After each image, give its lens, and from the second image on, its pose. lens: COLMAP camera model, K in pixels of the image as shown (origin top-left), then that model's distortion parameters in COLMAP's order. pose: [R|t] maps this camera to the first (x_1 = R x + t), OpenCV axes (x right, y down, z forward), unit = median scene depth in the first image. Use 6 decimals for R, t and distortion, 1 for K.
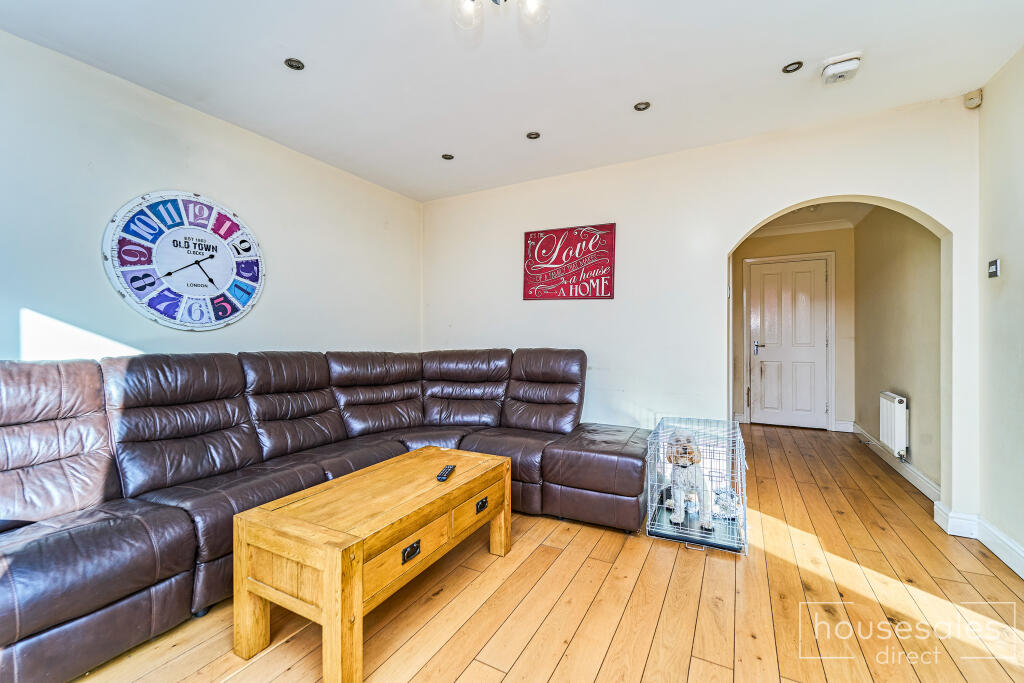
lens RADIAL K [[410.2, 0, 514.9], [0, 410.2, 338.0], [0, 0, 1]] dist [0.000932, 0.000069]
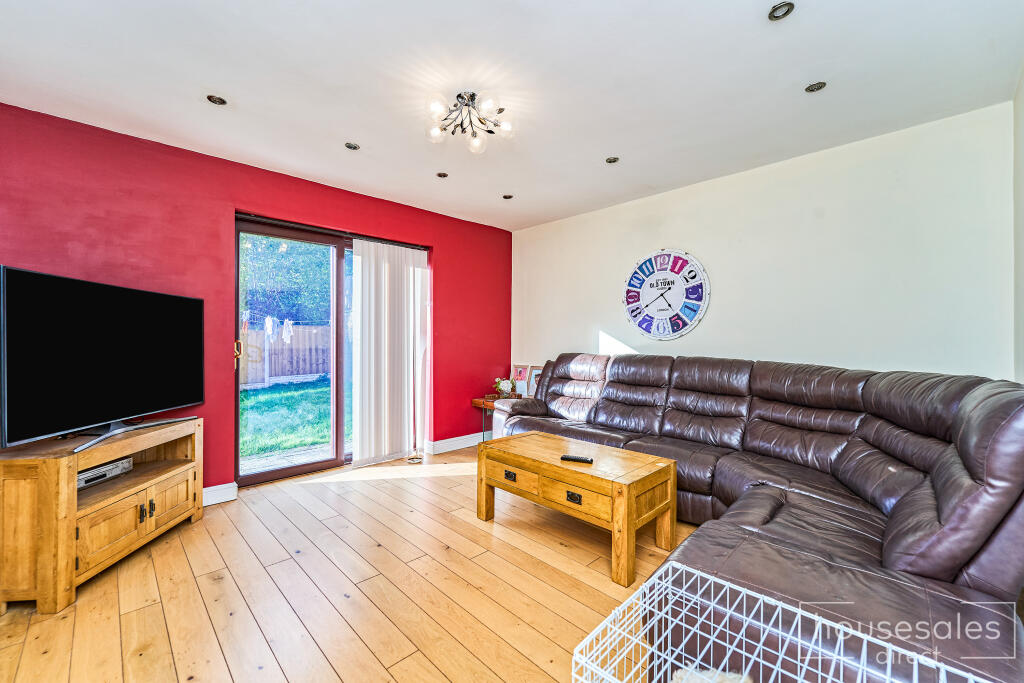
lens RADIAL K [[410.2, 0, 512.7], [0, 410.2, 339.3], [0, 0, 1]] dist [0.000932, 0.000069]
pose [[-0.290466, 0.006475, -0.956863, 0.844406], [-0.002101, 0.999970, 0.007405, -0.031373], [0.956883, 0.004161, -0.290444, 0.935710]]
